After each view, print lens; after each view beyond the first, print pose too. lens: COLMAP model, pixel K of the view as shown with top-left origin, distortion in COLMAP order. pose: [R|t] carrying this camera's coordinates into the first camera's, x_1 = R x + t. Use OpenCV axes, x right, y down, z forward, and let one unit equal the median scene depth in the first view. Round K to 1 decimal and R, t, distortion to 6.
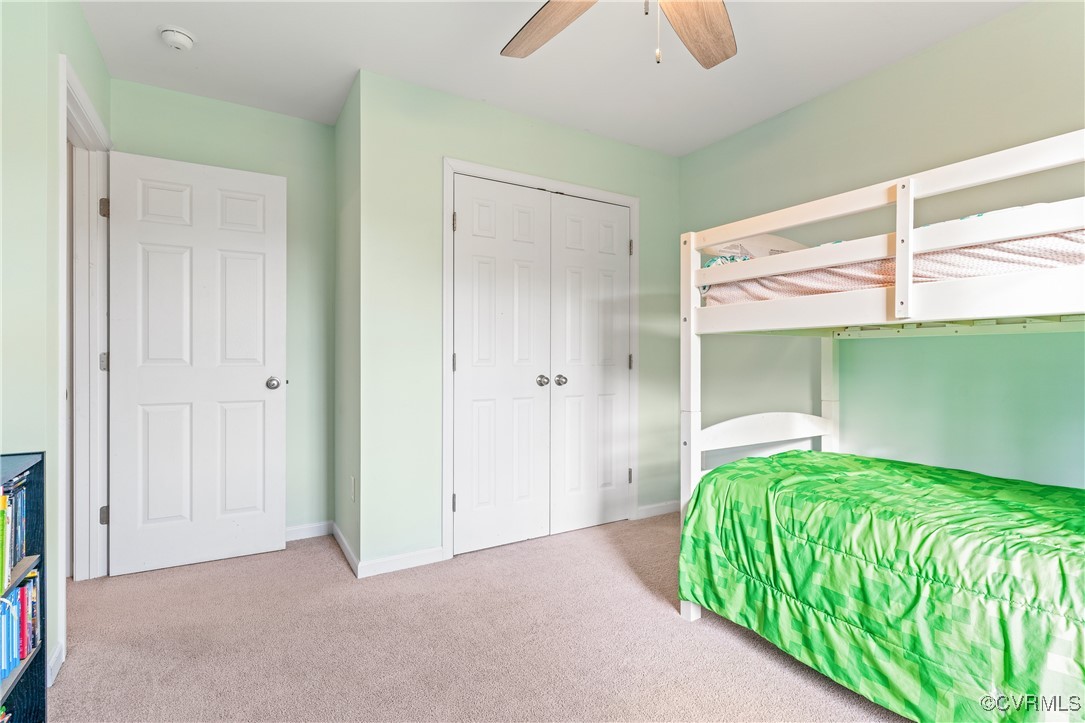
lens RADIAL K [[521.8, 0, 540.1], [0, 521.8, 355.8], [0, 0, 1]] dist [0.001905, 0.001089]
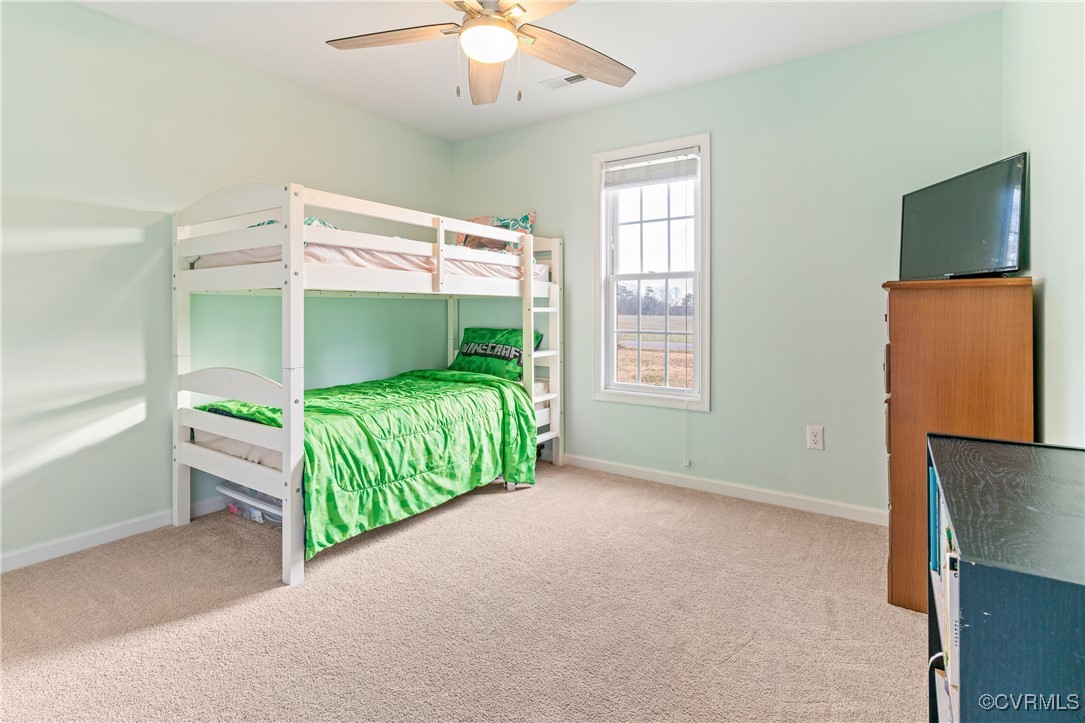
lens RADIAL K [[521.8, 0, 552.0], [0, 521.8, 316.3], [0, 0, 1]] dist [0.001905, 0.001089]
pose [[-0.428306, 0.000037, 0.903634, -1.039534], [0.006285, 0.999976, 0.002938, 0.013311], [-0.903612, 0.006938, -0.428296, 1.284992]]
